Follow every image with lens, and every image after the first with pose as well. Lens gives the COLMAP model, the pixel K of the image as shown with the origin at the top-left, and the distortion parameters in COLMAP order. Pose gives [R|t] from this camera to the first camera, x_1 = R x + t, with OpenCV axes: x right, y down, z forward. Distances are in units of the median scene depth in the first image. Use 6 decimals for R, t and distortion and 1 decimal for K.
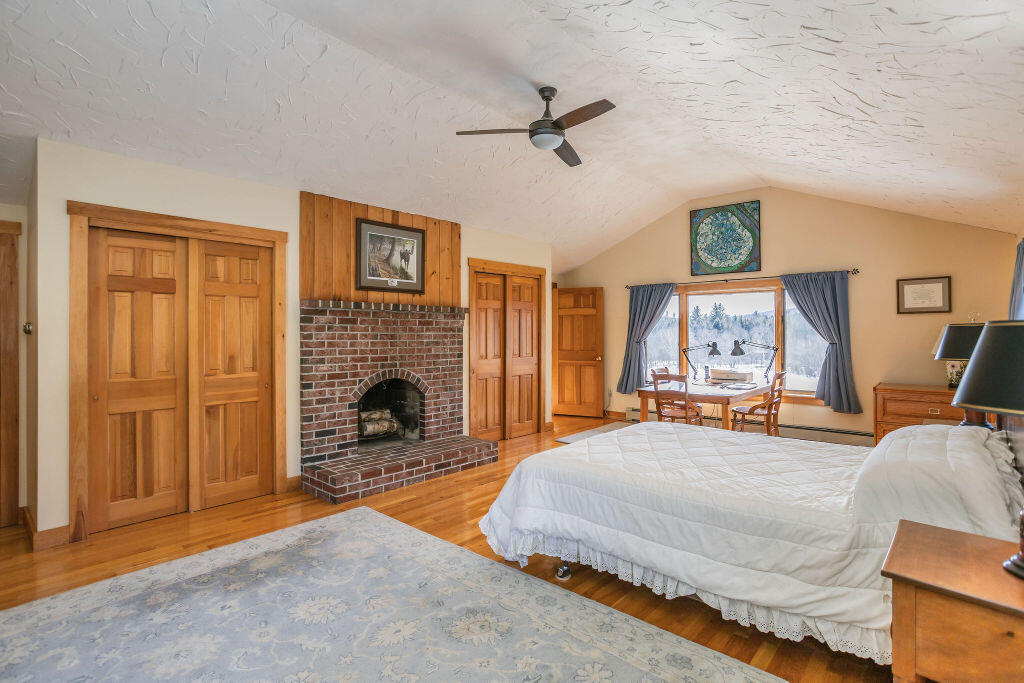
lens RADIAL K [[505.3, 0, 512.2], [0, 505.3, 337.7], [0, 0, 1]] dist [-0.002381, -0.000144]
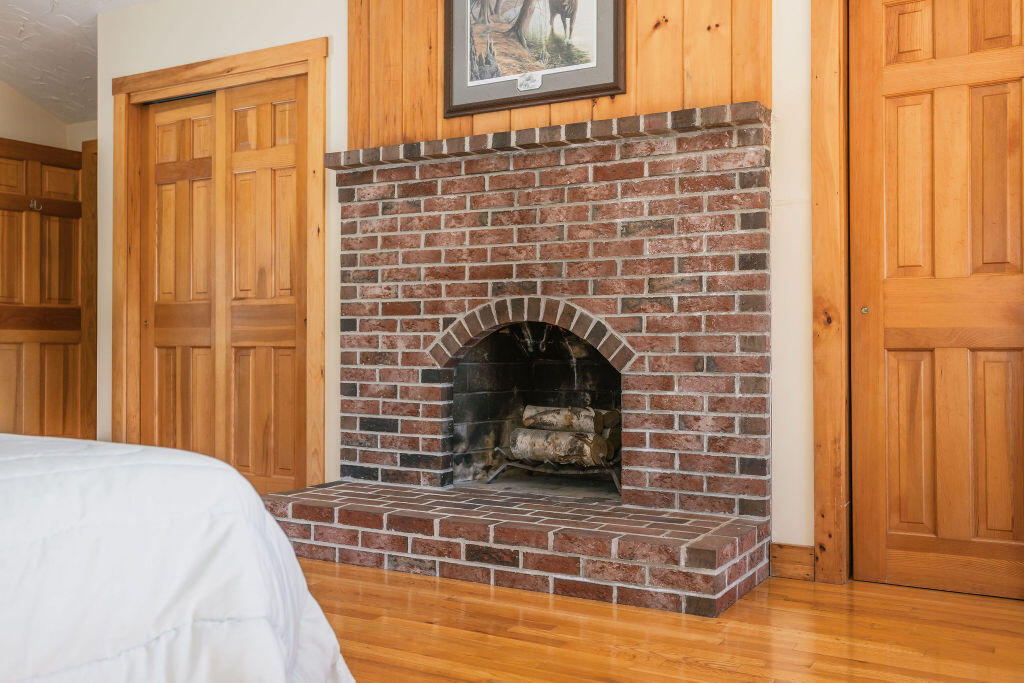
lens RADIAL K [[968.8, 0, 512.1], [0, 968.8, 338.8], [0, 0, 1]] dist [0.008639, 0.000000]
pose [[0.212832, -0.009746, -0.977040, 0.537192], [-0.010047, 0.999876, -0.012162, 0.109918], [0.977037, 0.012404, 0.212708, 0.874754]]
